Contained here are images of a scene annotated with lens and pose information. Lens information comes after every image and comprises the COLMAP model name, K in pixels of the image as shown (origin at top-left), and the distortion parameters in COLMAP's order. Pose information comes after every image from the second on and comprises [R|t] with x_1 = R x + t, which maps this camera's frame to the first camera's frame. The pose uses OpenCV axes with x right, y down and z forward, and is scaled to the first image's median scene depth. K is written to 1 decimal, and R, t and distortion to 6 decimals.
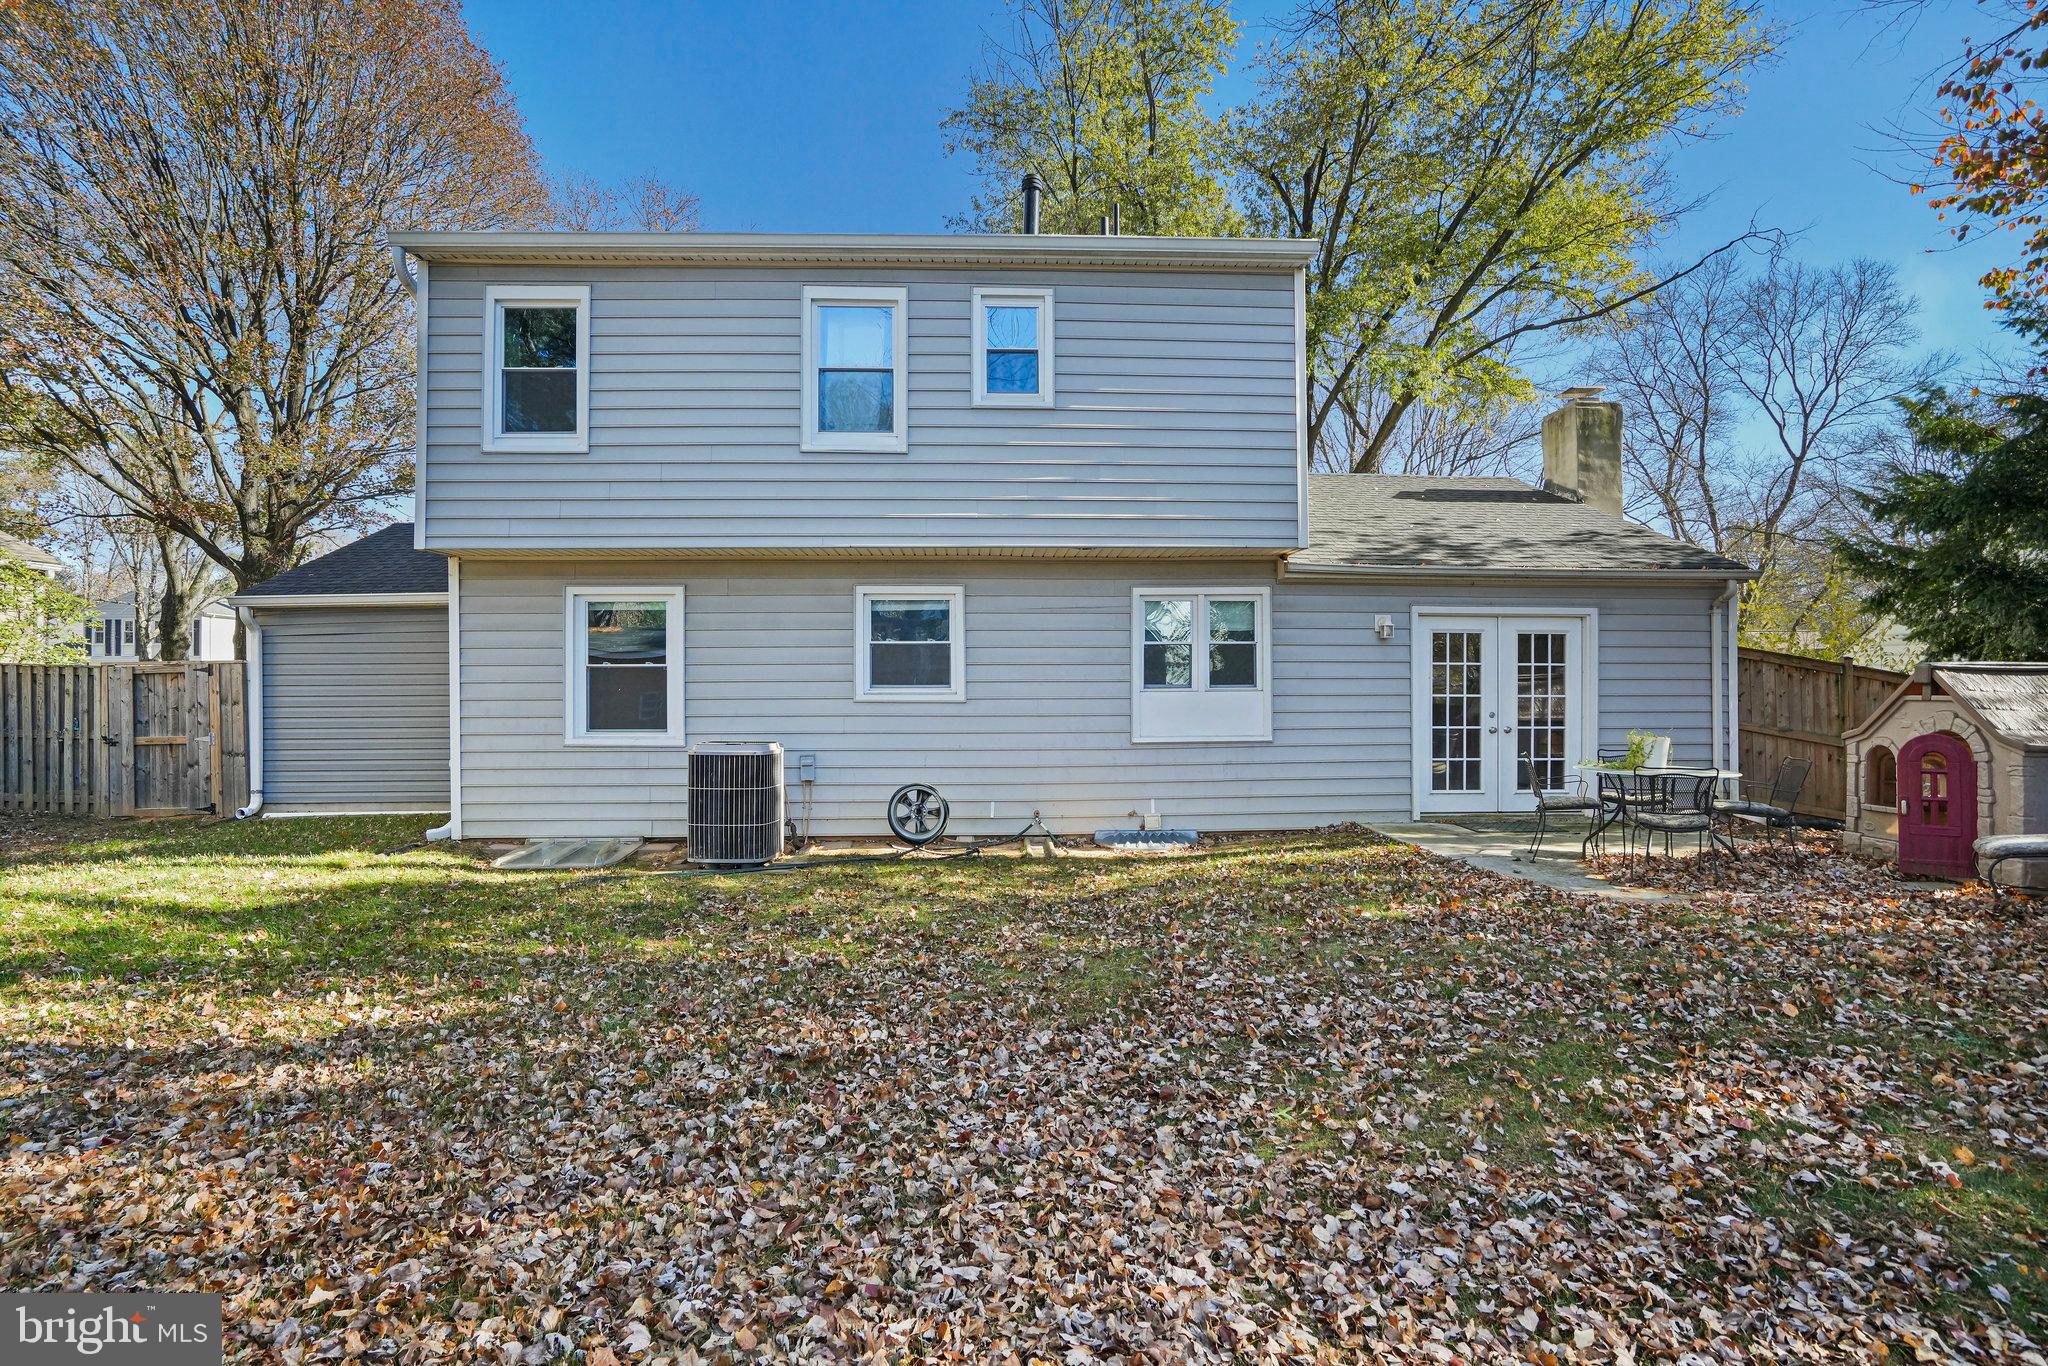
lens RADIAL K [[982.0, 0, 1024.0], [0, 982.0, 683.0], [0, 0, 1]] dist [-0.036166, 0.000555]
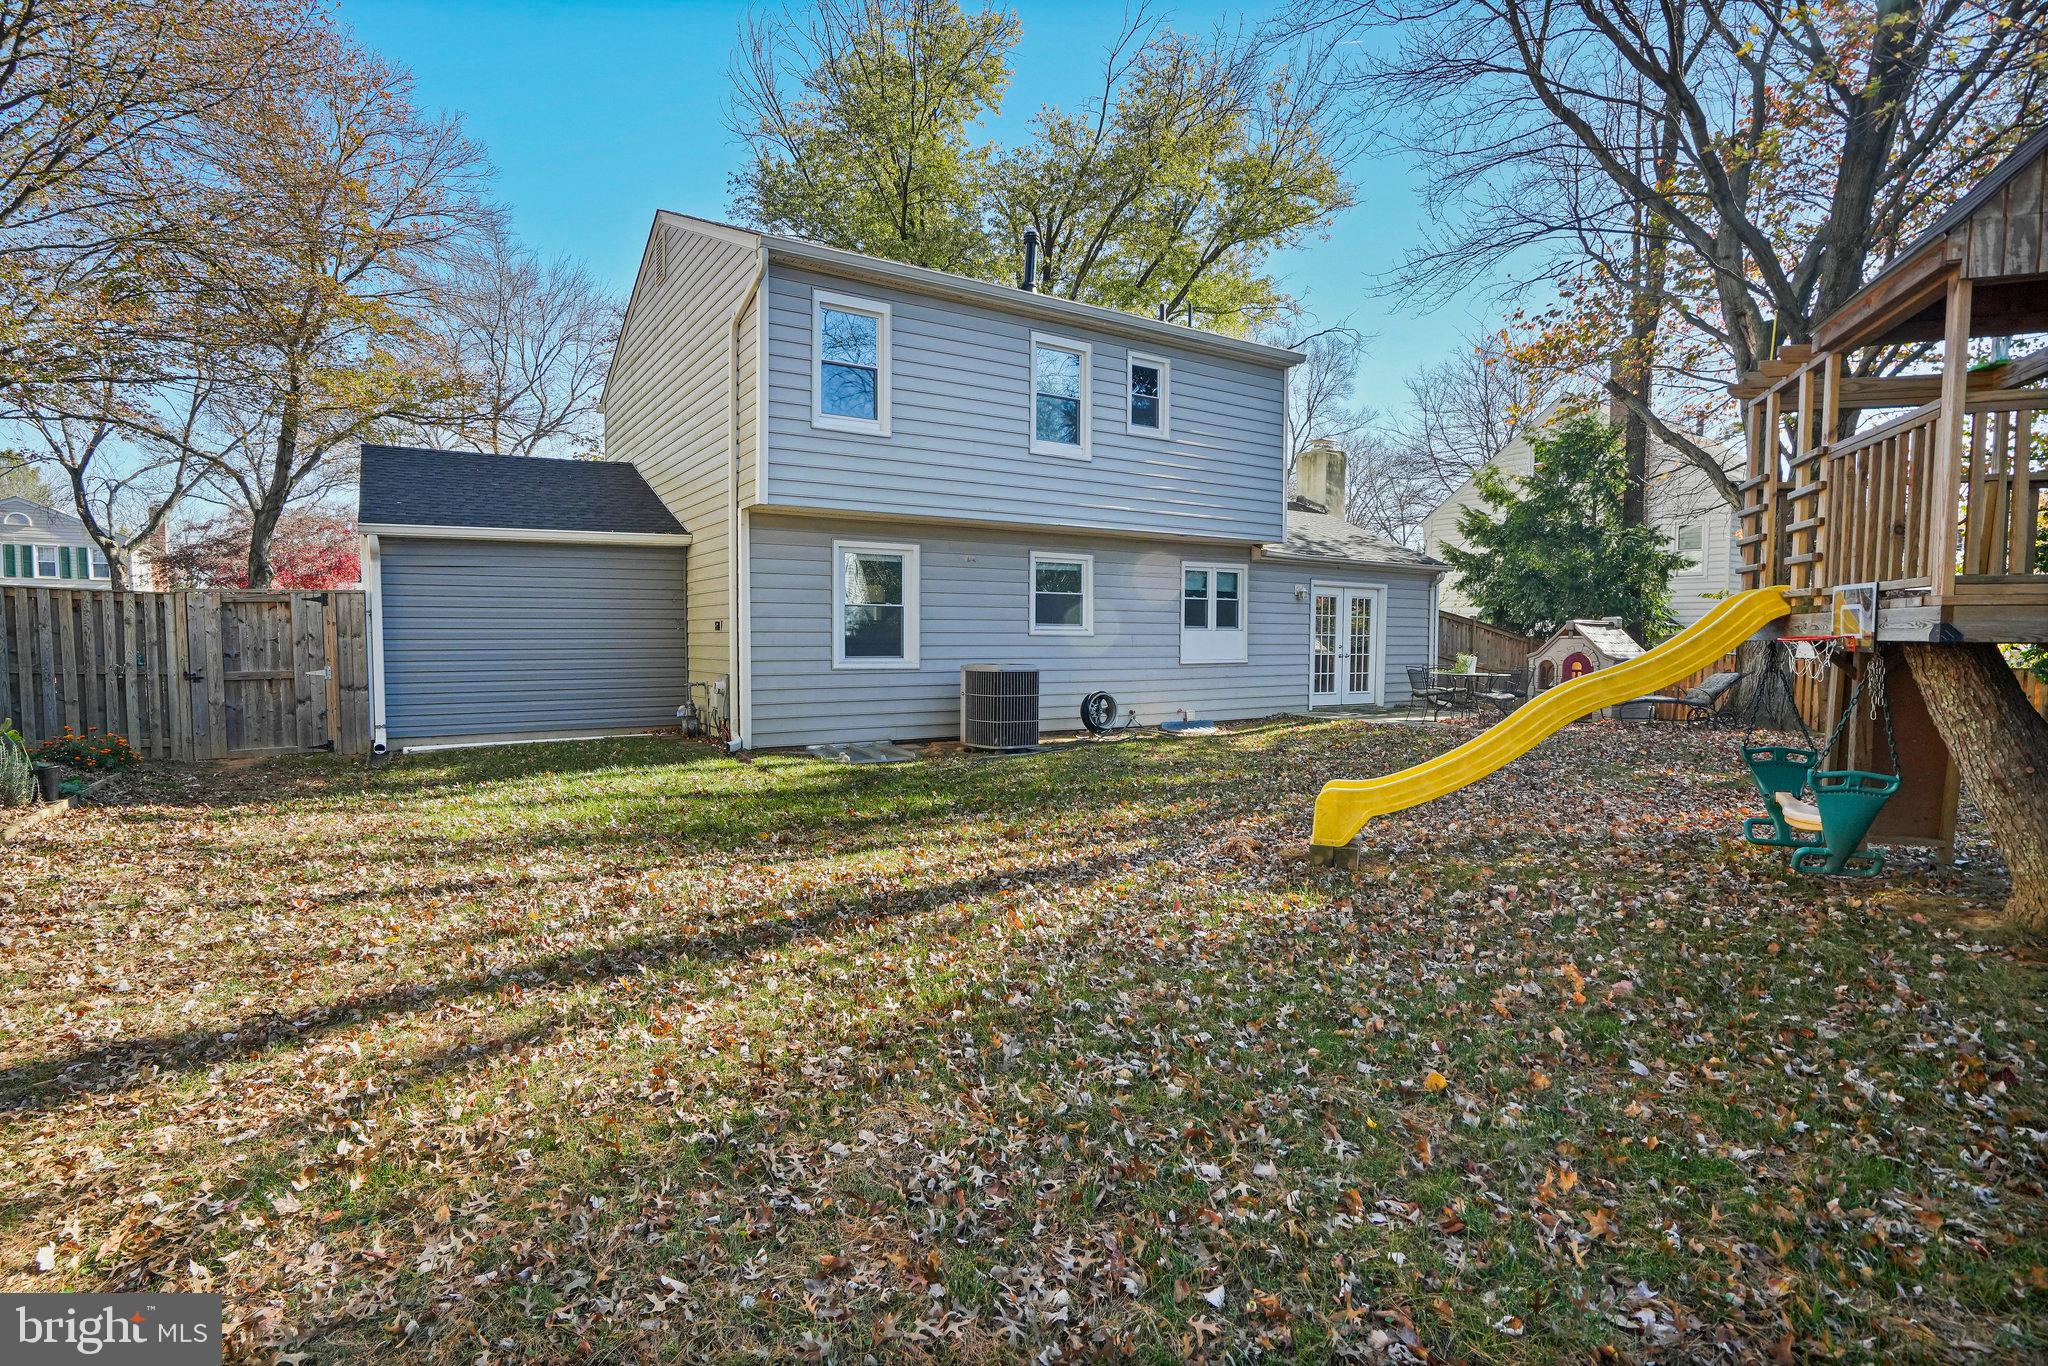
lens RADIAL K [[982.0, 0, 1024.0], [0, 982.0, 683.0], [0, 0, 1]] dist [-0.036166, 0.000555]
pose [[0.866559, -0.016787, 0.498792, -0.844339], [-0.011173, 0.998531, 0.053017, 0.012587], [-0.498950, -0.051516, 0.865099, -0.189362]]
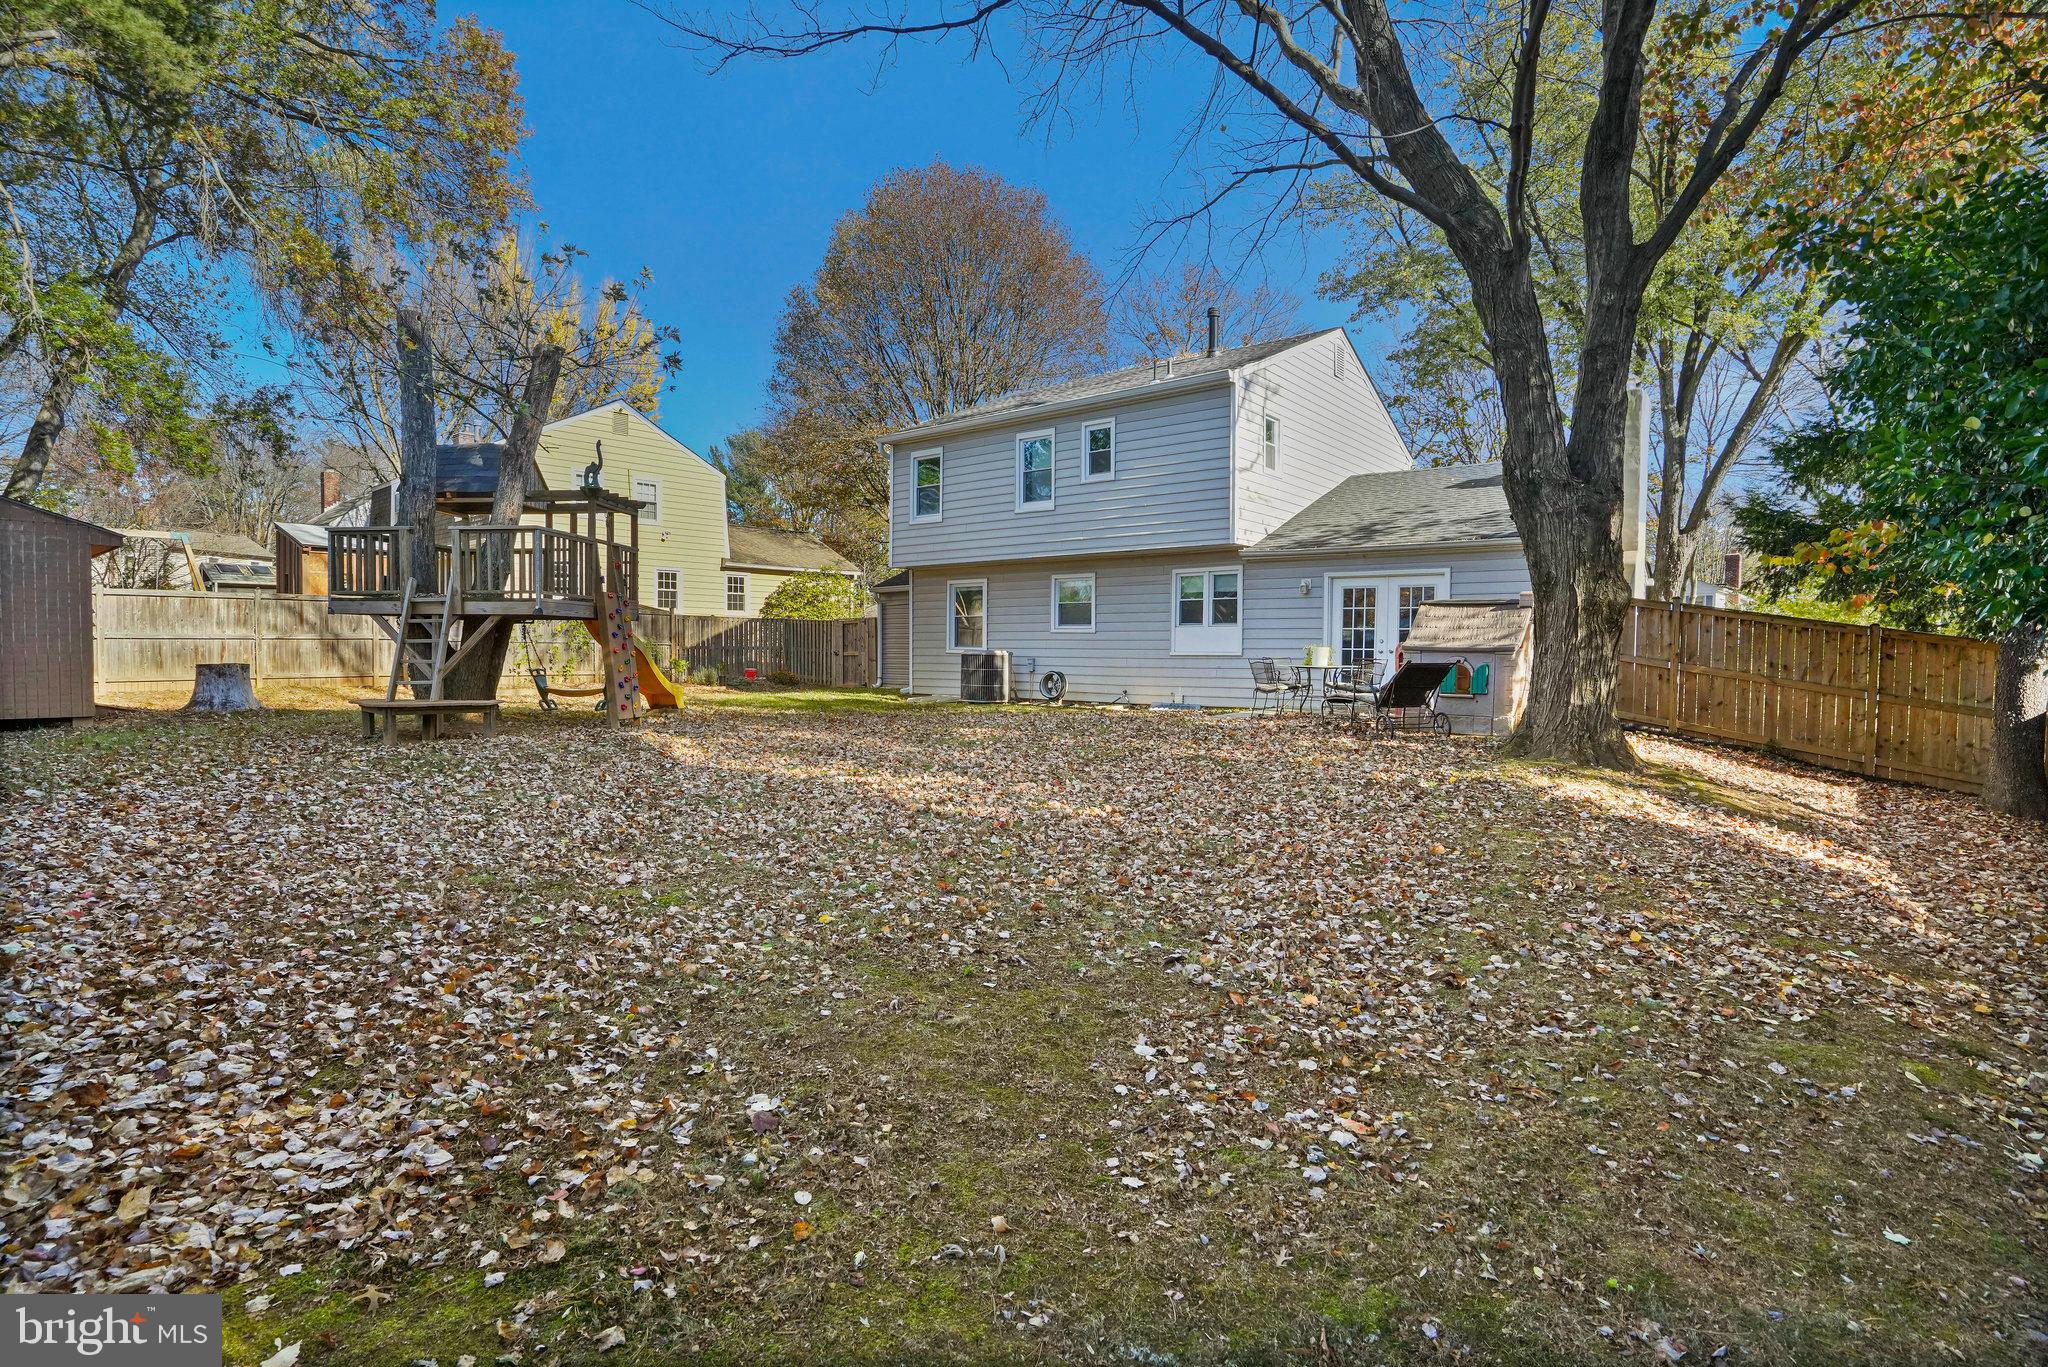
lens RADIAL K [[982.0, 0, 1024.0], [0, 982.0, 683.5], [0, 0, 1]] dist [-0.036166, 0.000555]
pose [[0.751079, 0.030883, -0.659489, 1.092996], [-0.011796, 0.999374, 0.033365, 0.055118], [0.660107, -0.017281, 0.750973, -0.534467]]
